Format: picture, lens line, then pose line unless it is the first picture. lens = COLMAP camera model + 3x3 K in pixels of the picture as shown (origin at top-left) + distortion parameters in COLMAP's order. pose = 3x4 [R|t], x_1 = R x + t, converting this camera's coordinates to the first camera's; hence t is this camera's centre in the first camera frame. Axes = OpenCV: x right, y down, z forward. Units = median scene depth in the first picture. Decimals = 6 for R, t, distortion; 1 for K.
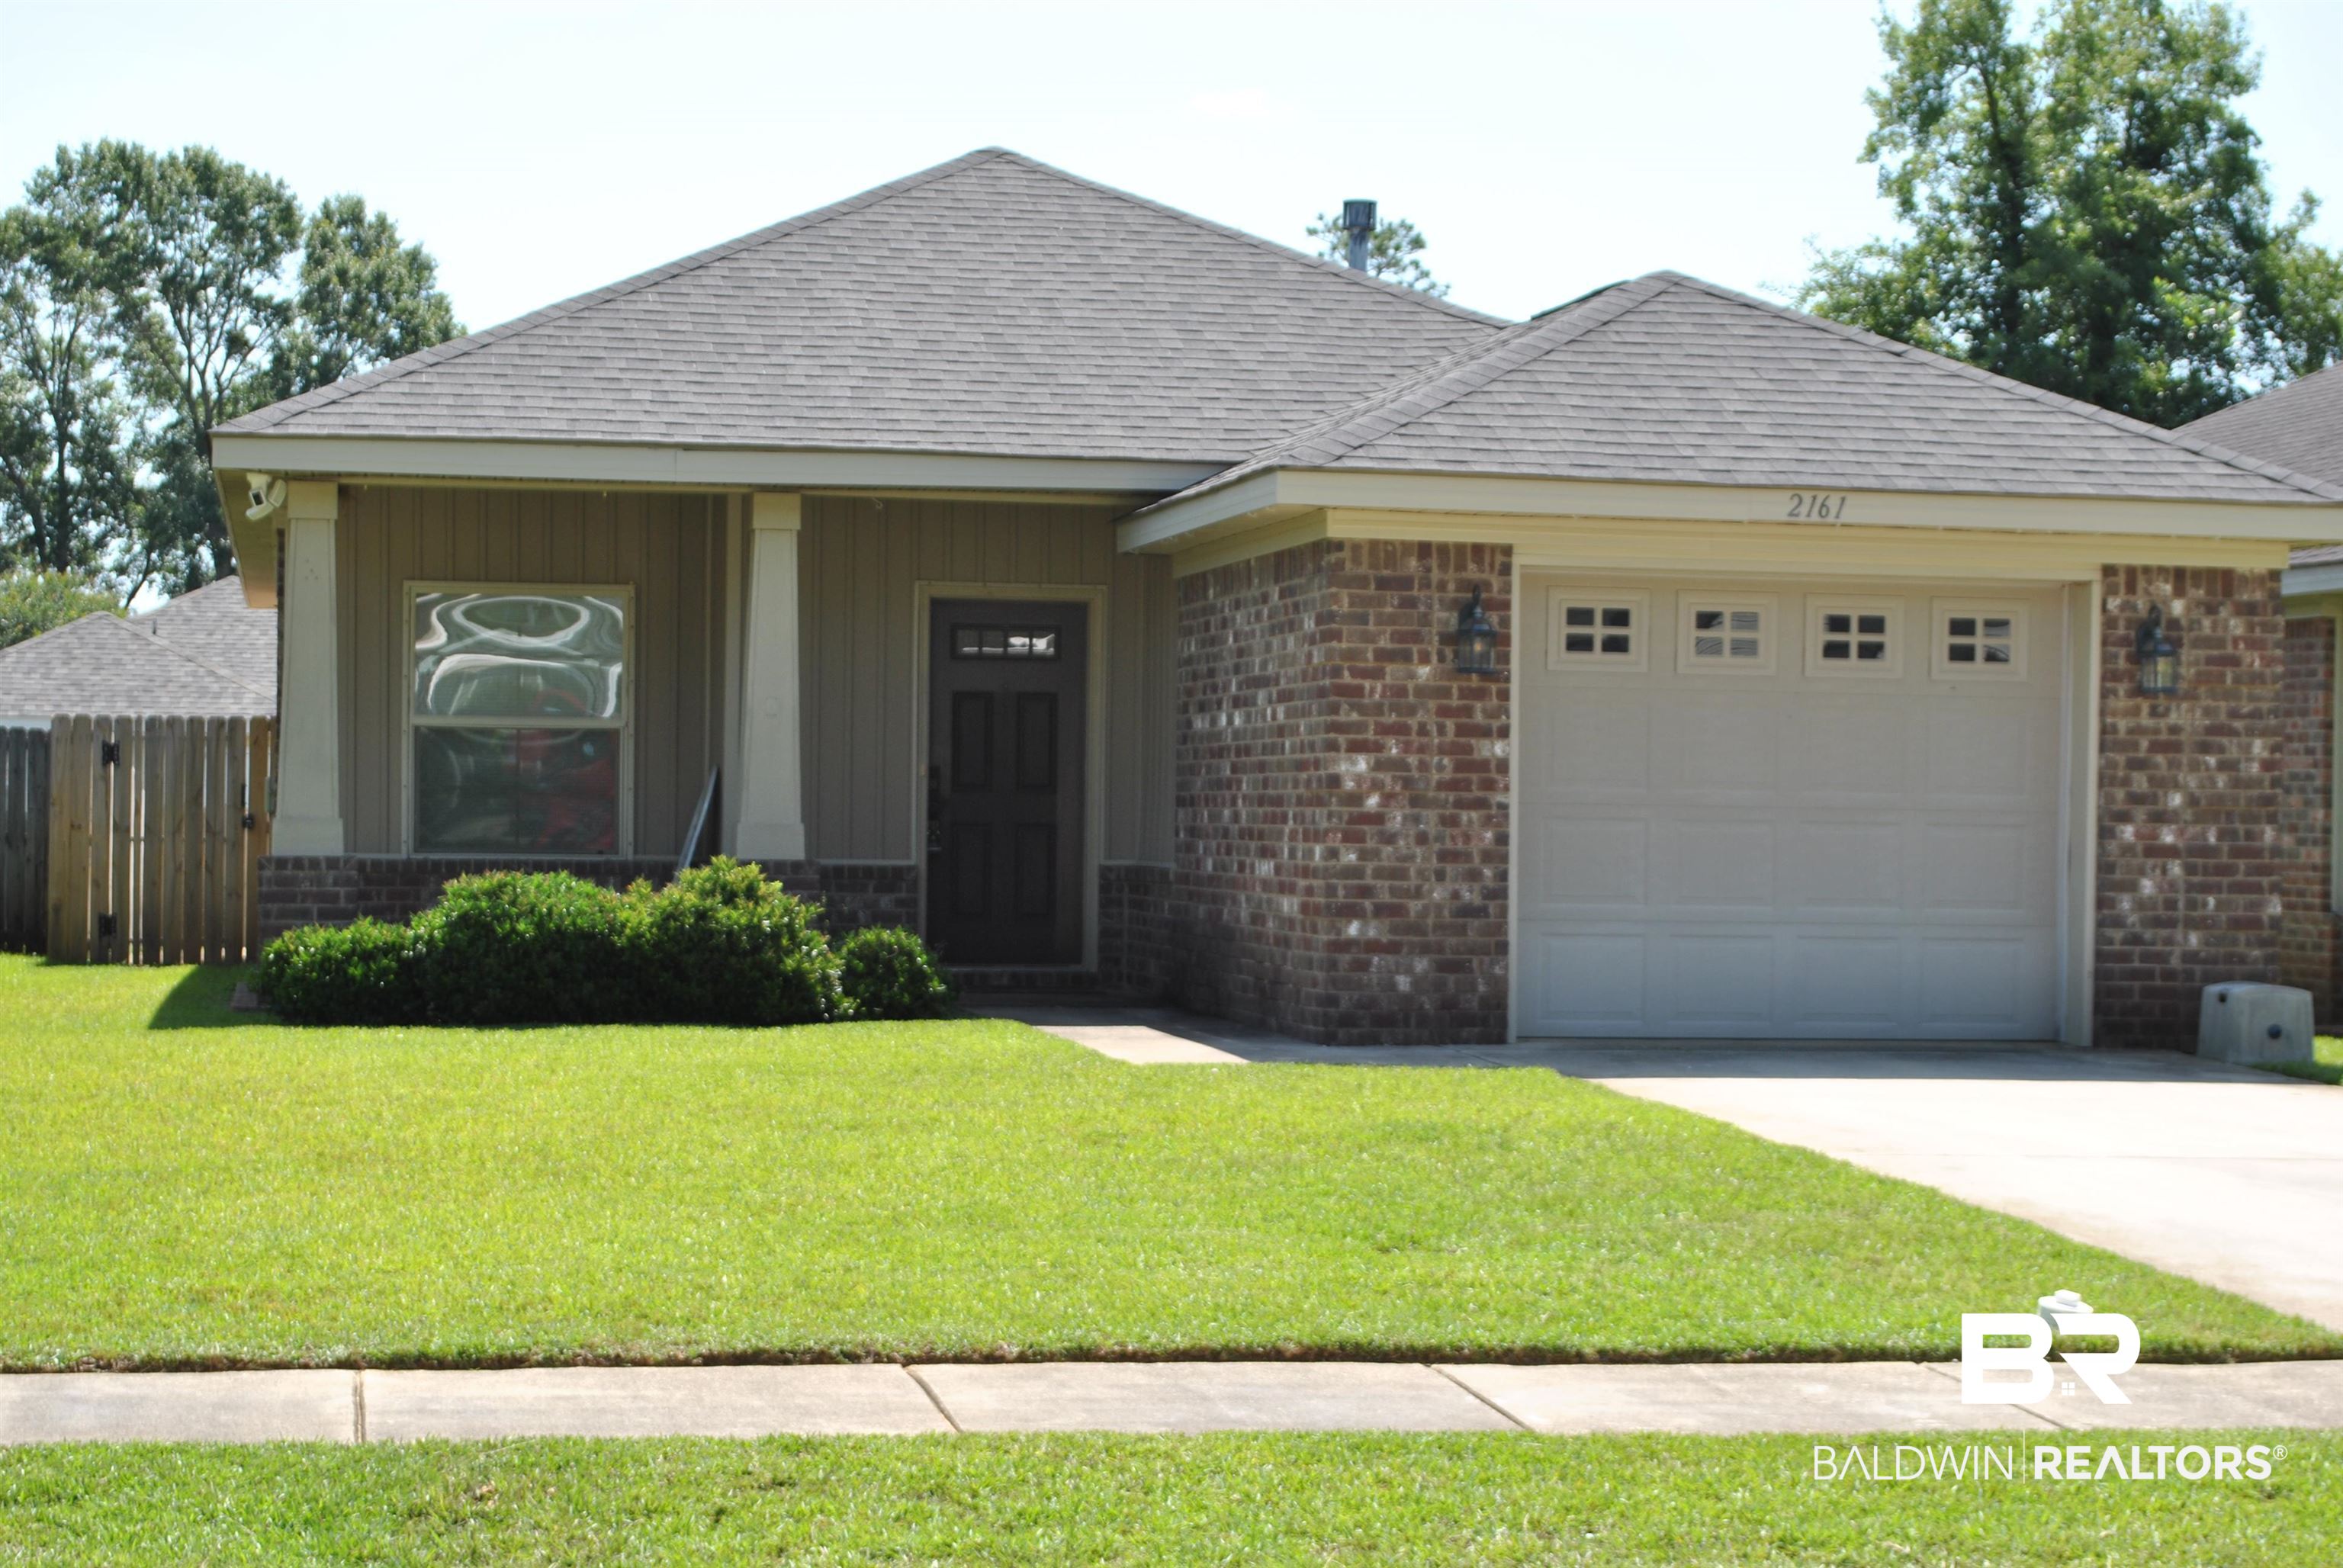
lens RADIAL K [[3963.0, 0, 1177.2], [0, 3963.0, 807.8], [0, 0, 1]] dist [0.014392, 0.000000]
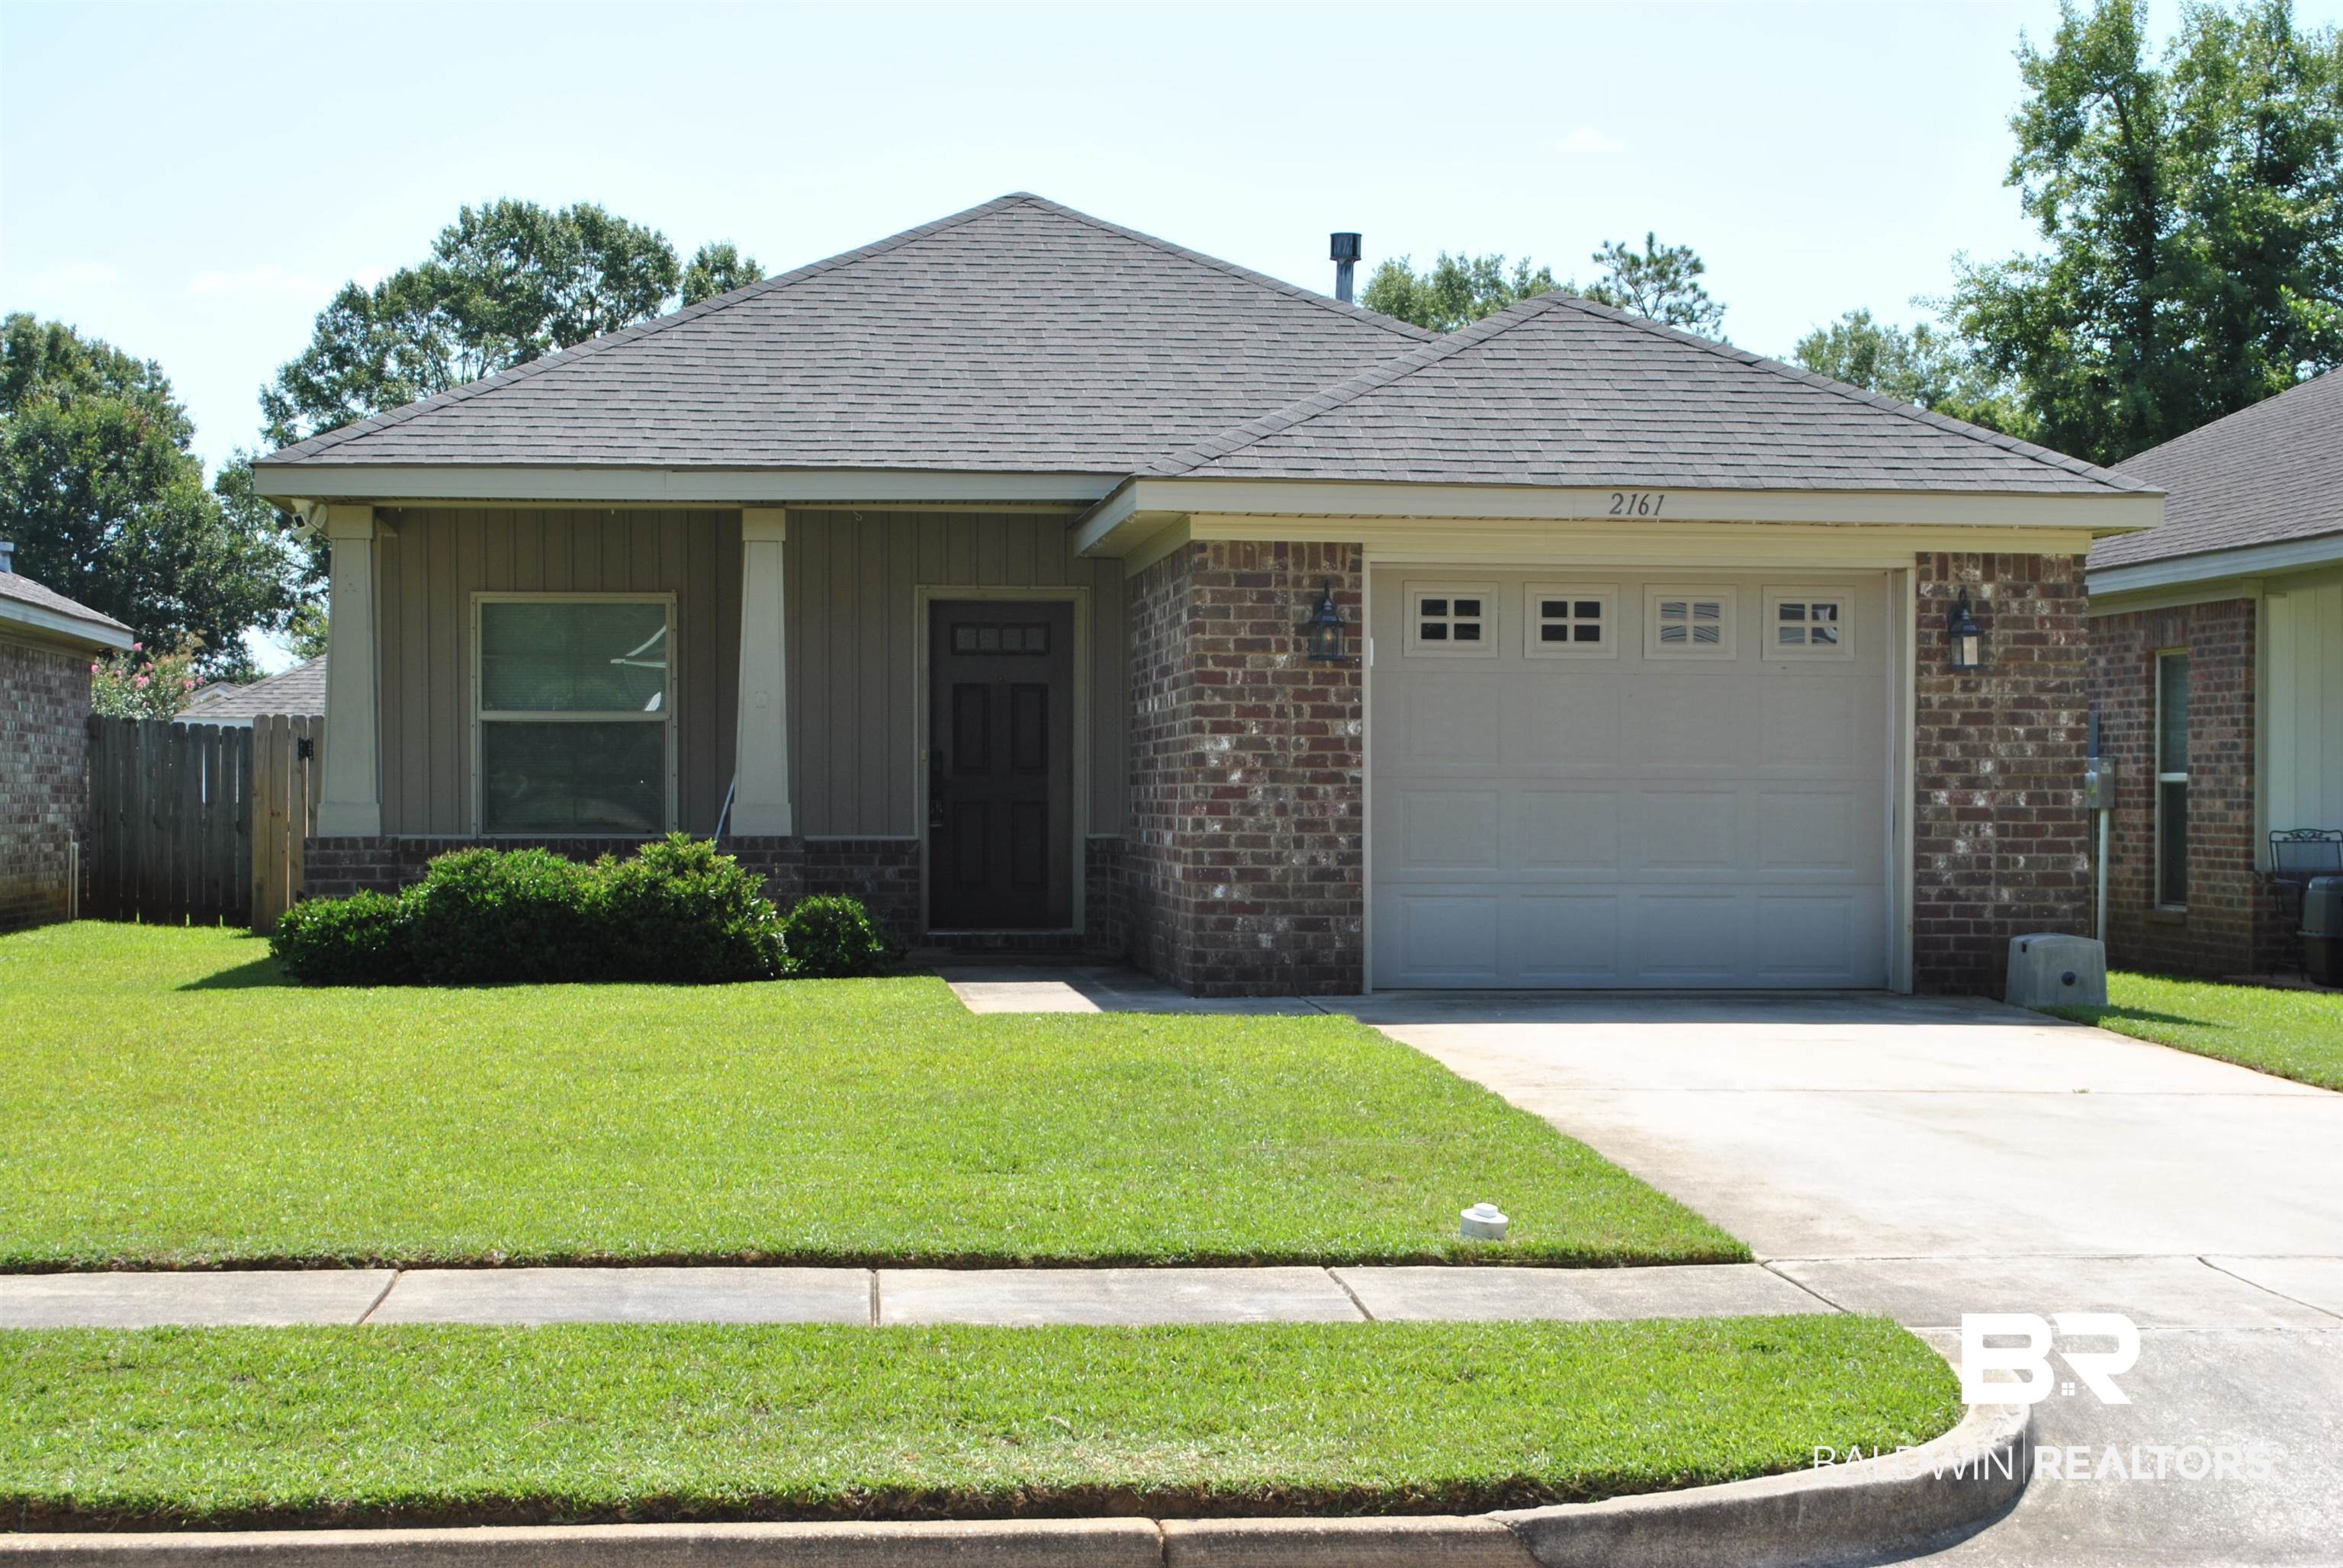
lens RADIAL K [[3628.5, 0, 1243.1], [0, 3628.5, 790.7], [0, 0, 1]] dist [0.011755, 0.000000]
pose [[0.997144, -0.011264, -0.074673, 0.121516], [0.011256, 0.999937, -0.000526, 0.002726], [0.074675, -0.000316, 0.997208, -0.012605]]
